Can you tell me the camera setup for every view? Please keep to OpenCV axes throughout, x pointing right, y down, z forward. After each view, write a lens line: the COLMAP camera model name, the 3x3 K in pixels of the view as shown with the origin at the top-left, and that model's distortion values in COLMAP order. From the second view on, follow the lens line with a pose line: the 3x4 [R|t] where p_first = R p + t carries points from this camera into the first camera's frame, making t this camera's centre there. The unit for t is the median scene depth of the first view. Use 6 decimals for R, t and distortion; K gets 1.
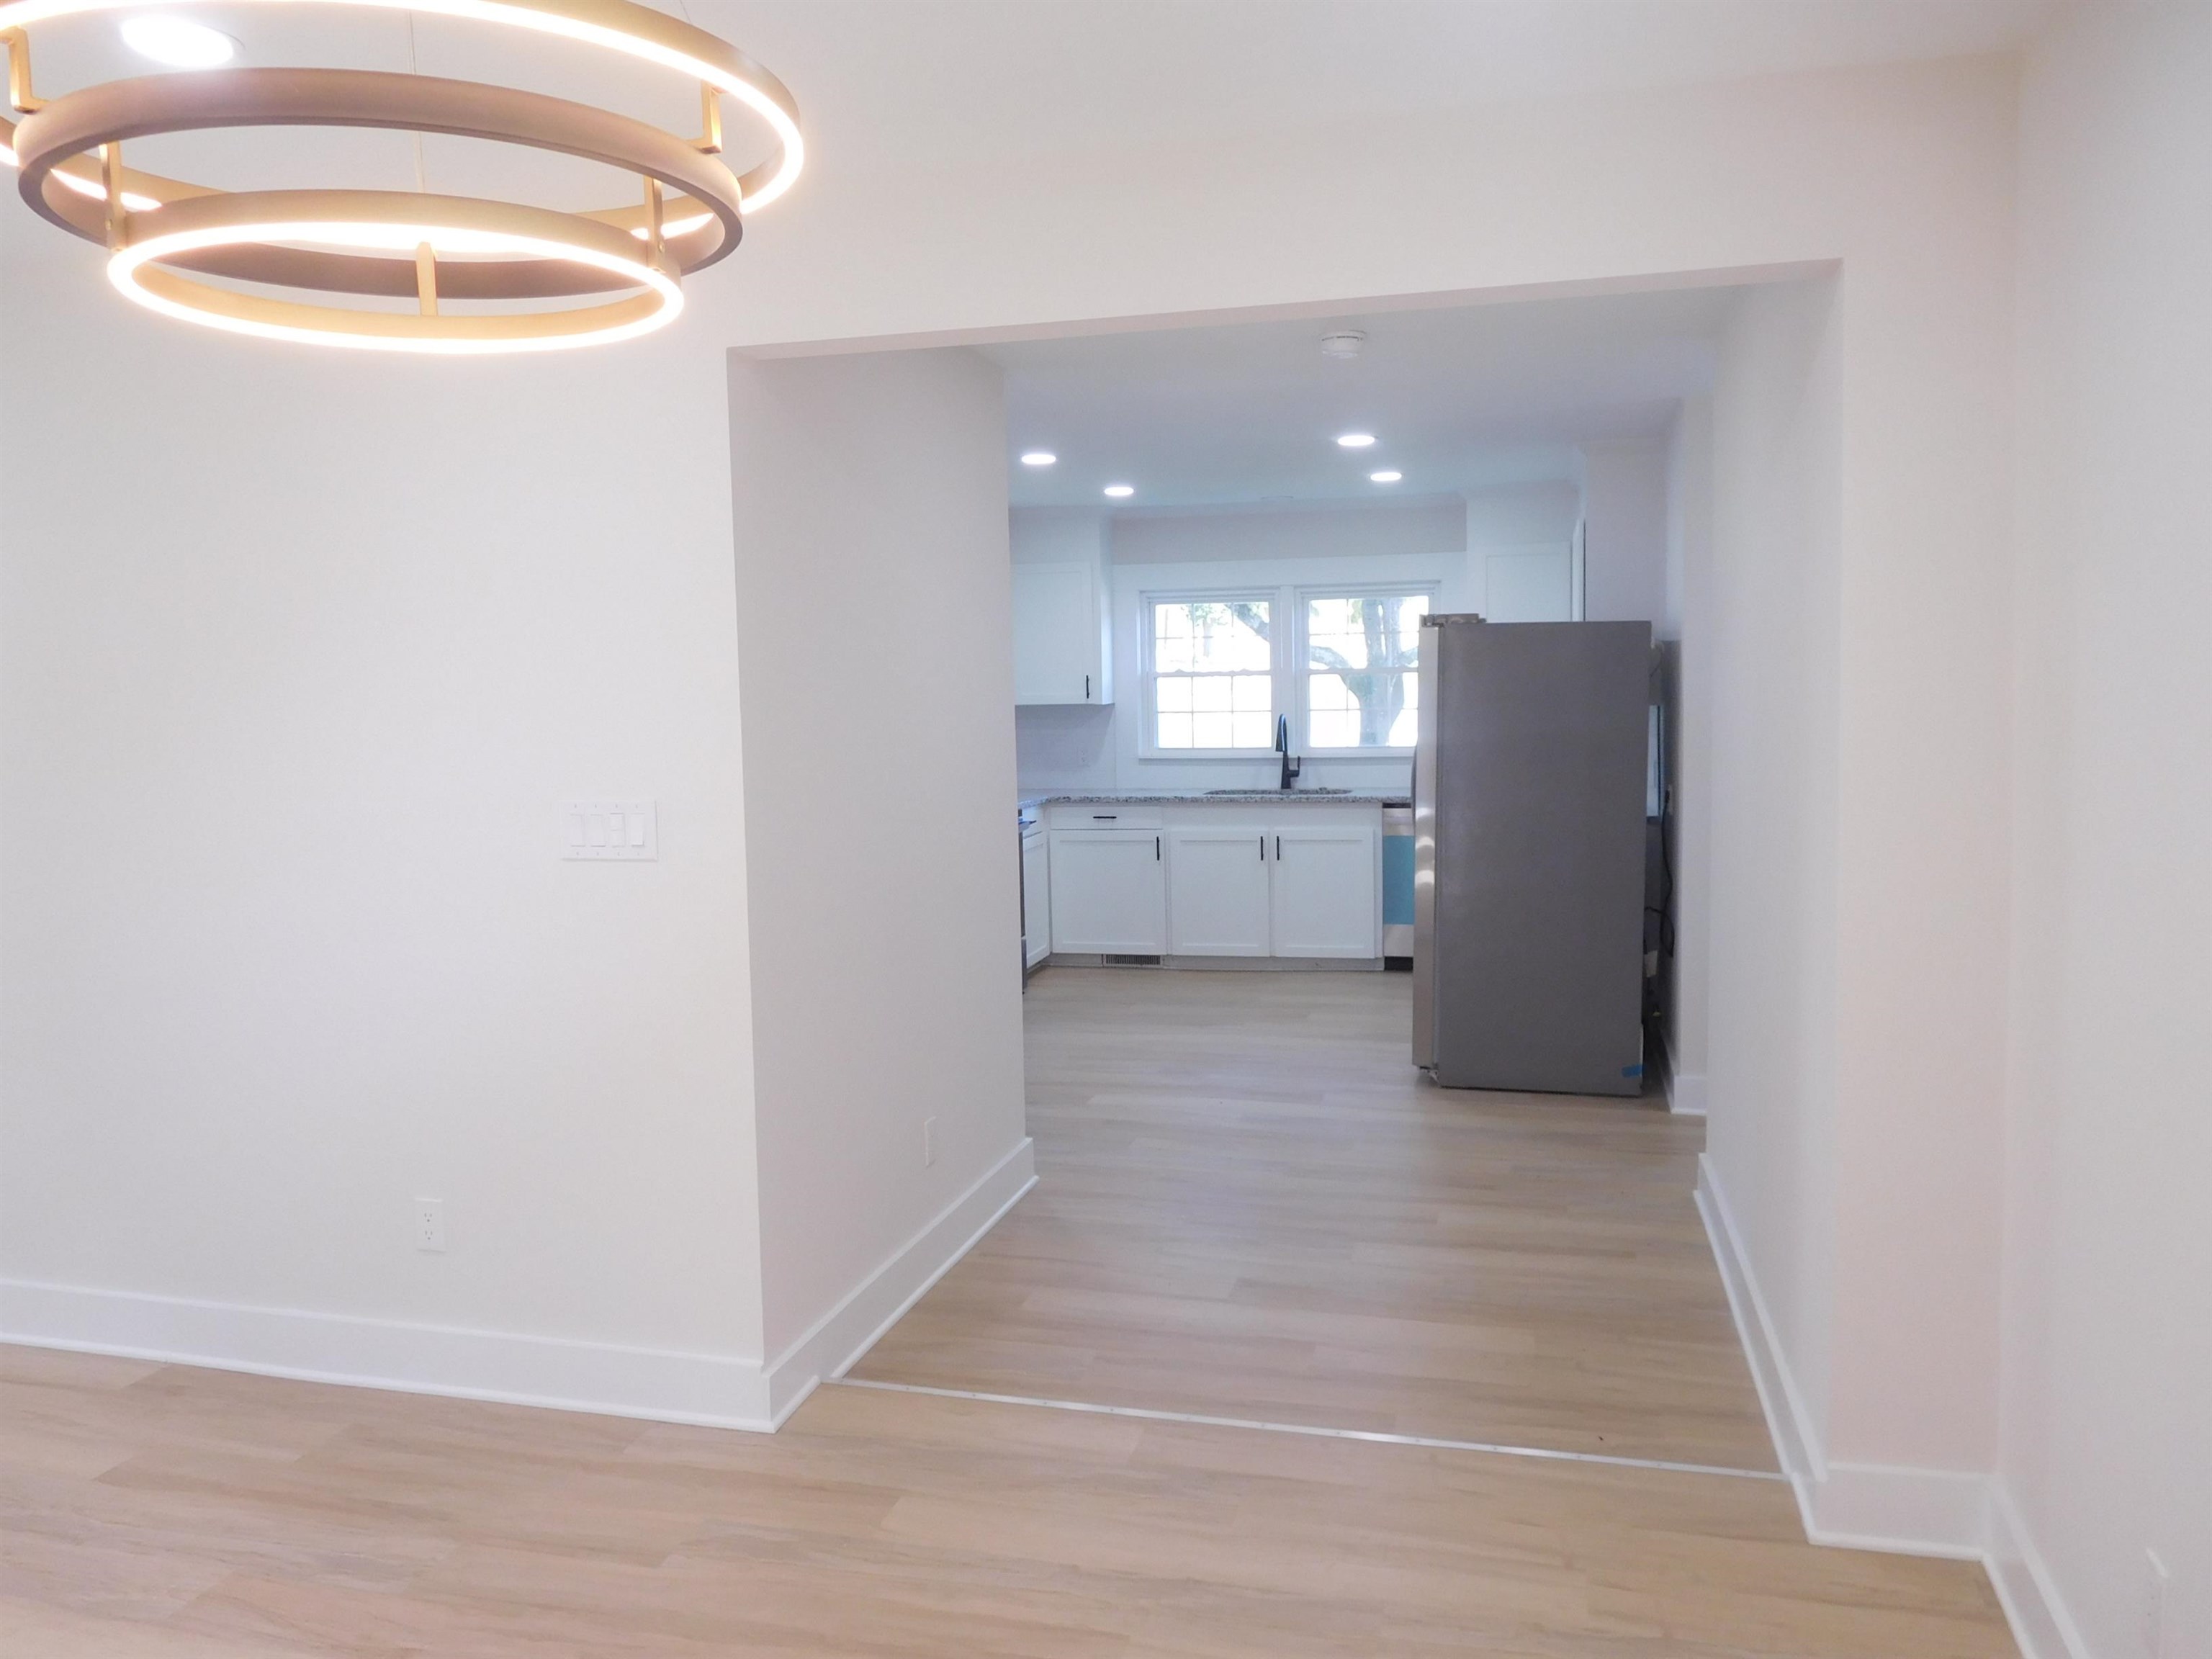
lens RADIAL K [[1657.2, 0, 1094.2], [0, 1657.2, 821.6], [0, 0, 1]] dist [-0.023167, 0.011854]
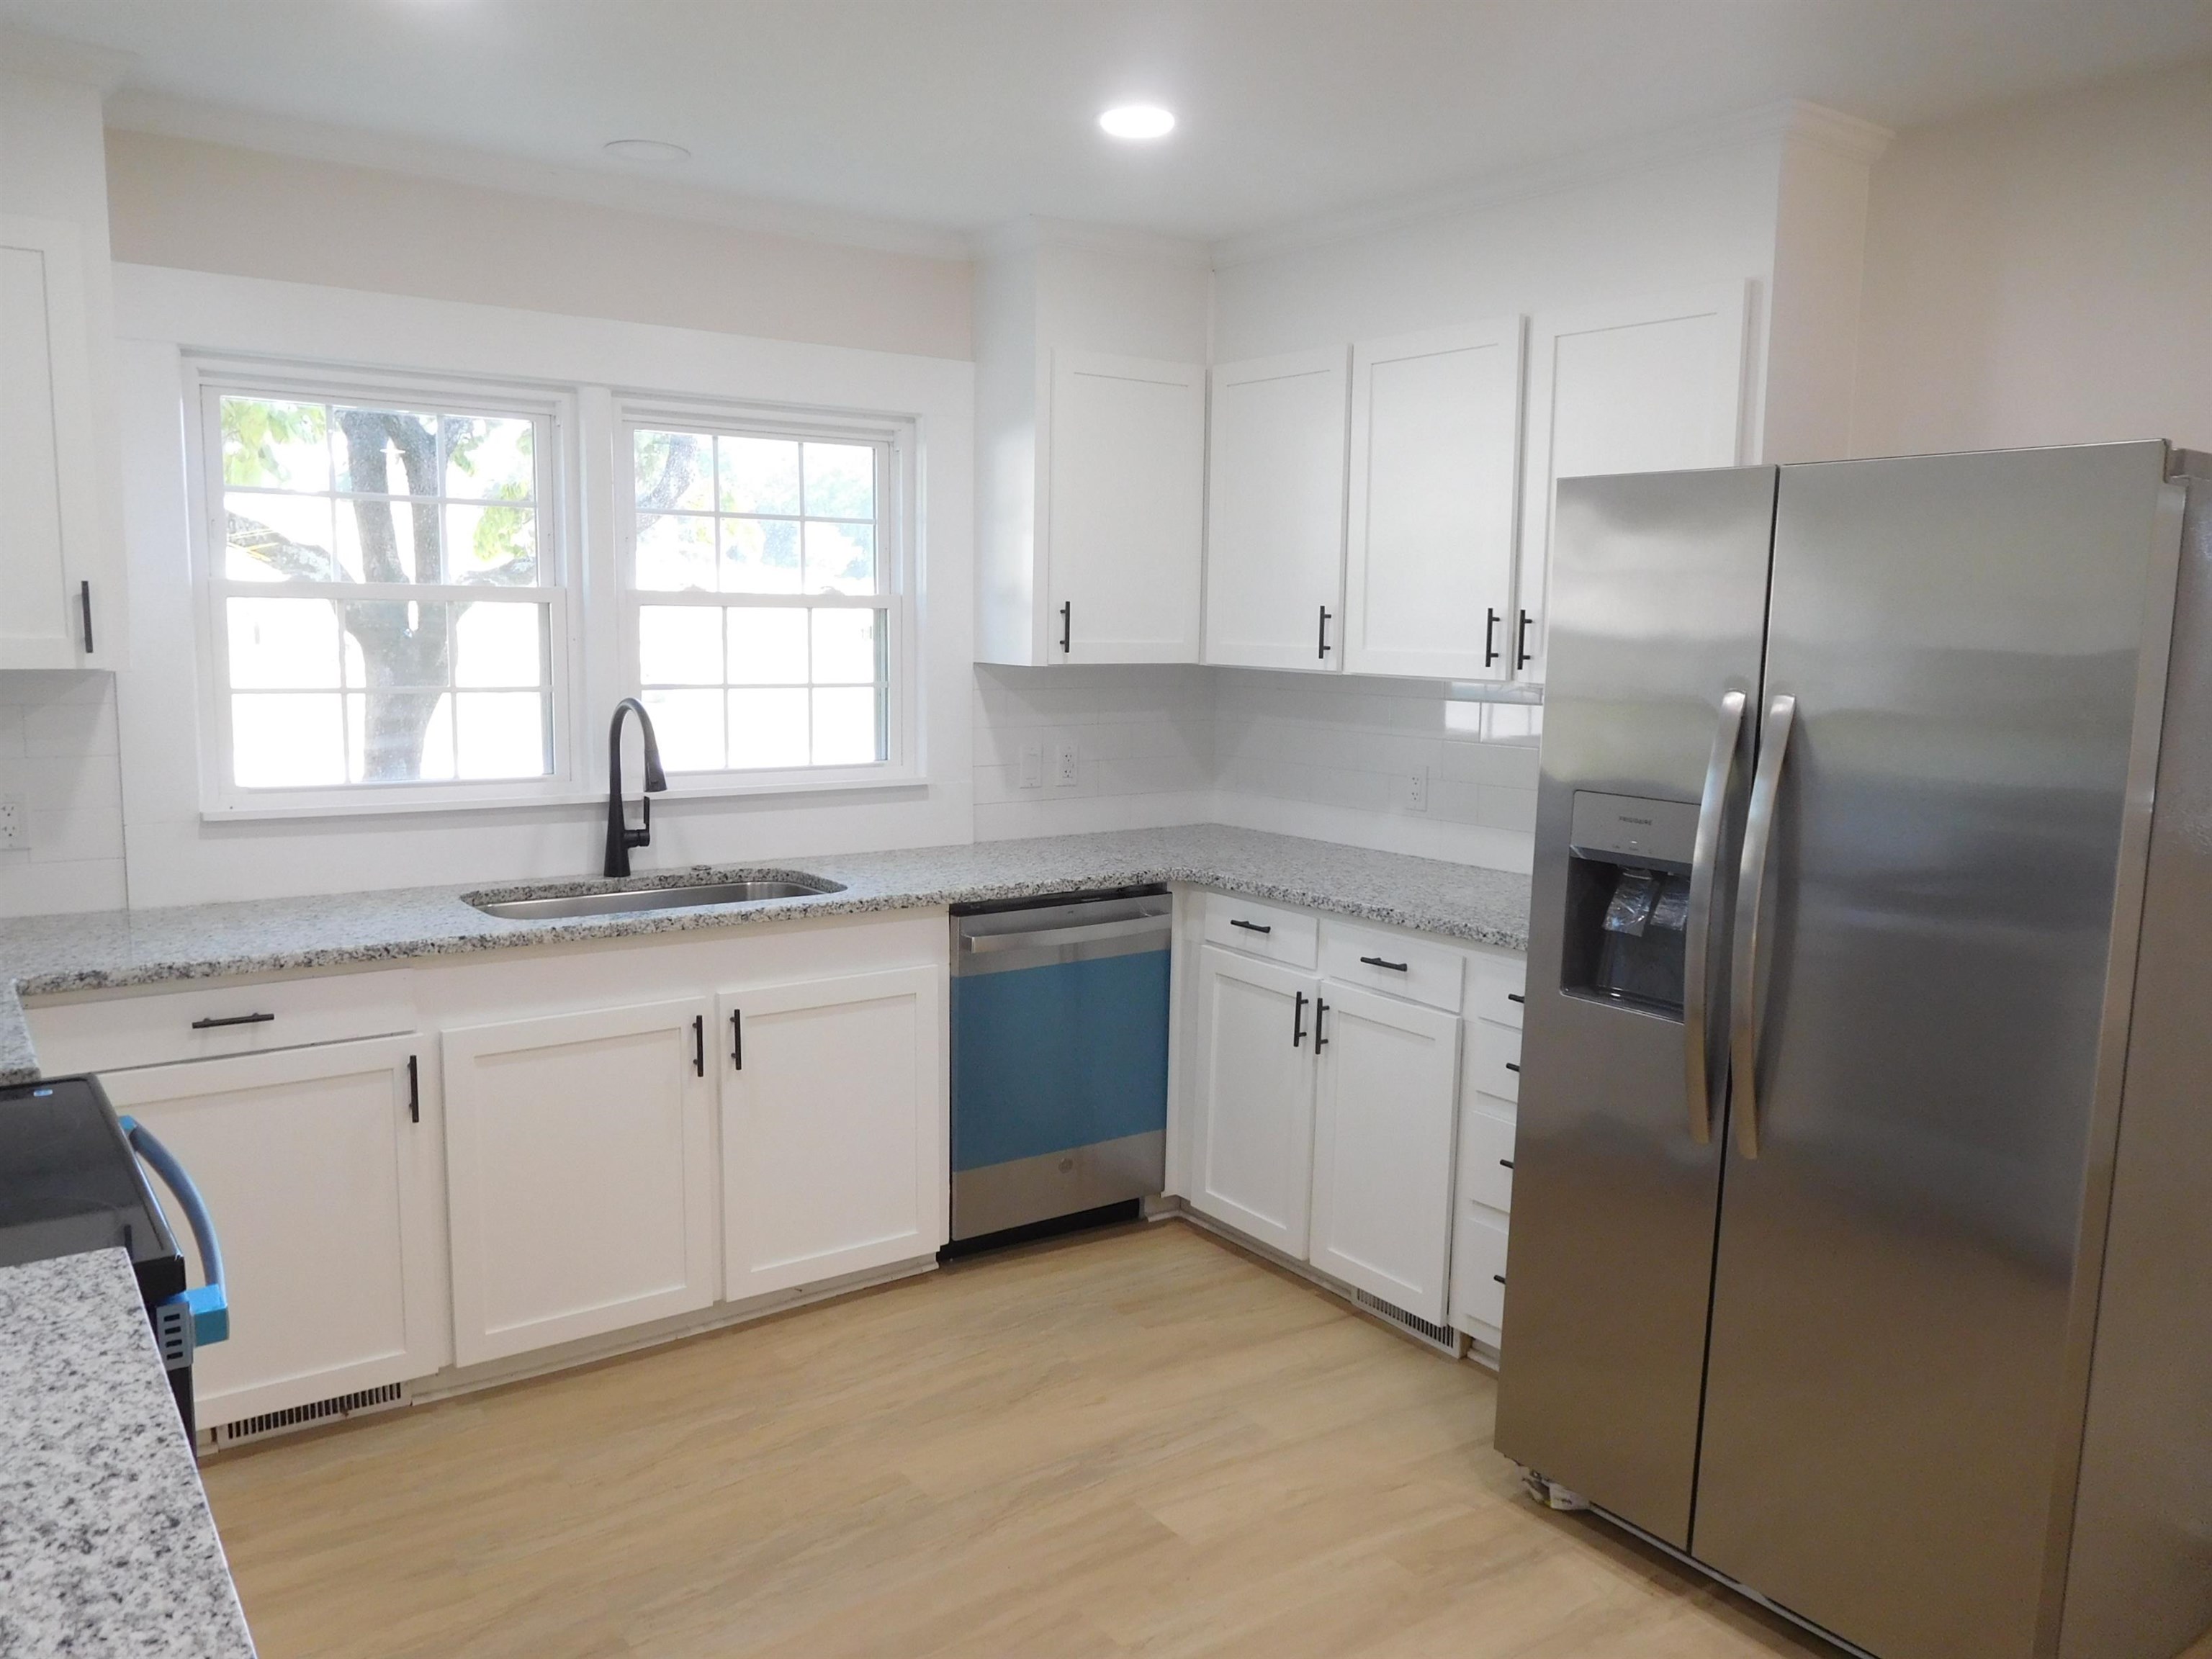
lens RADIAL K [[1657.2, 0, 1090.4], [0, 1657.2, 836.6], [0, 0, 1]] dist [-0.023167, 0.011854]
pose [[0.619461, -0.070579, 0.781848, -0.137938], [0.034881, 0.997441, 0.062404, -0.051889], [-0.784252, -0.011385, 0.620338, 0.648018]]
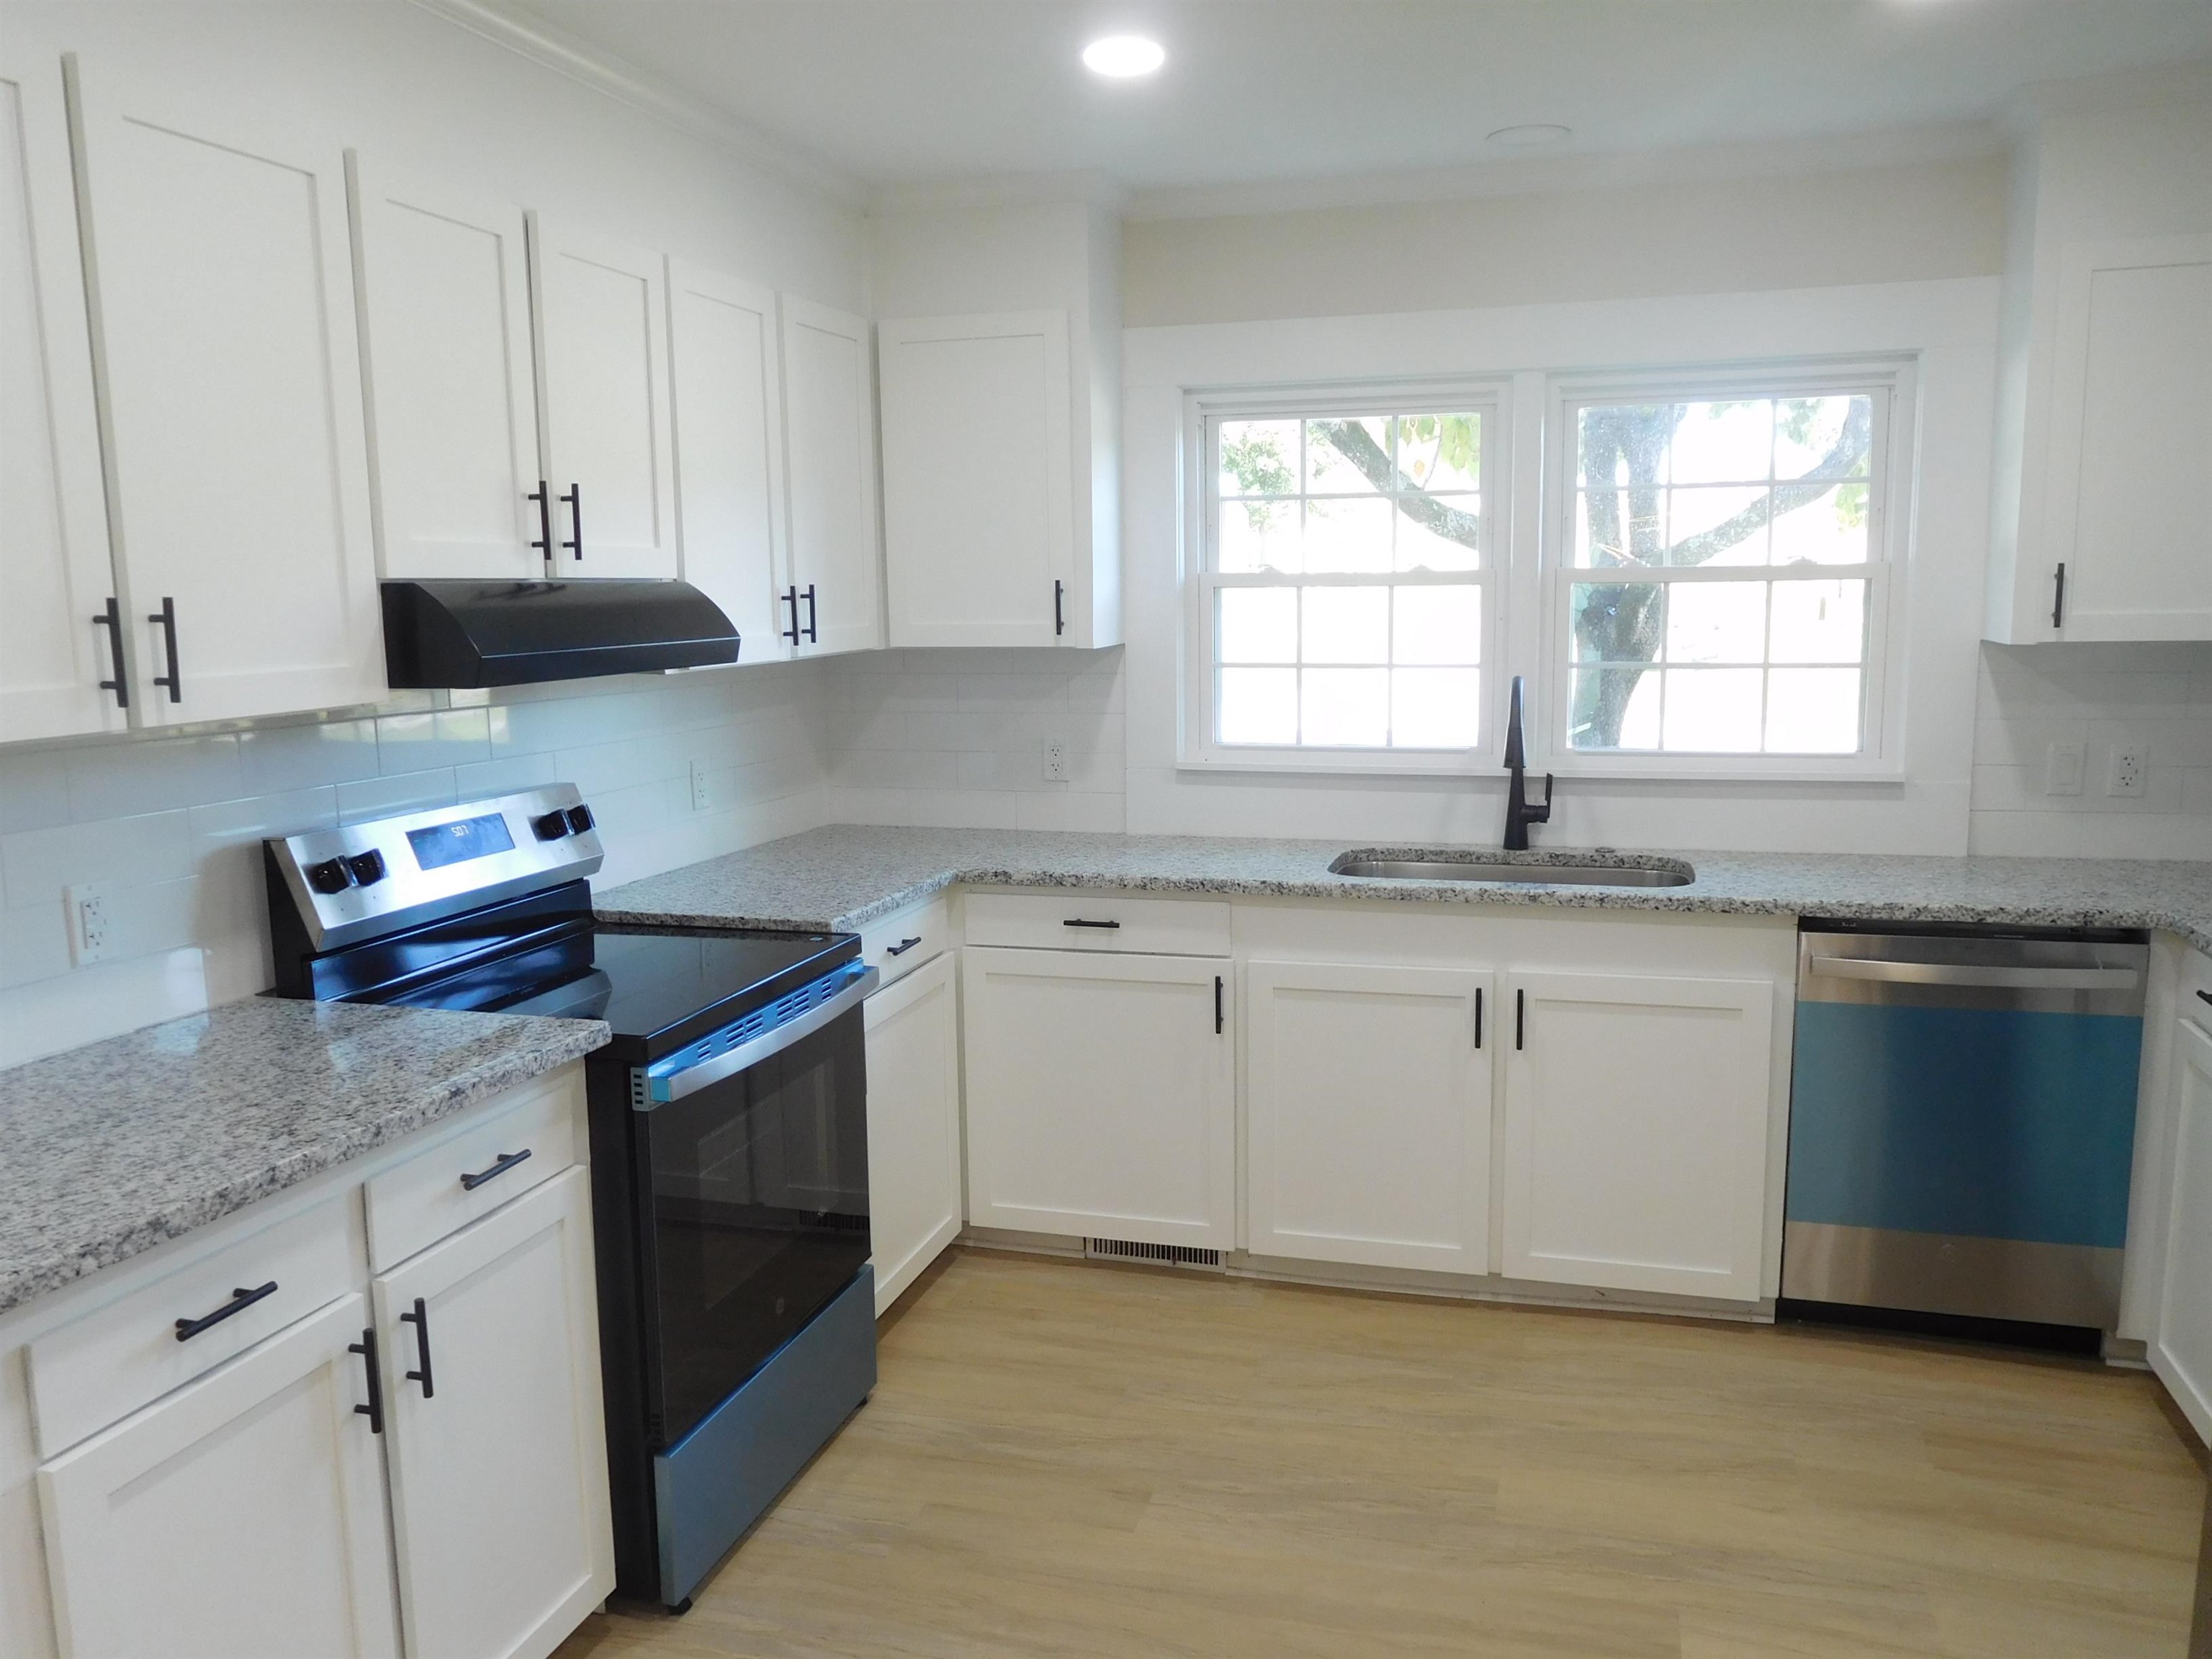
lens RADIAL K [[1657.2, 0, 1106.2], [0, 1657.2, 844.8], [0, 0, 1]] dist [-0.023167, 0.011854]
pose [[0.999742, 0.009977, -0.020429, 0.017956], [-0.008591, 0.997728, 0.066827, -0.048919], [0.021049, -0.066634, 0.997555, 0.569757]]
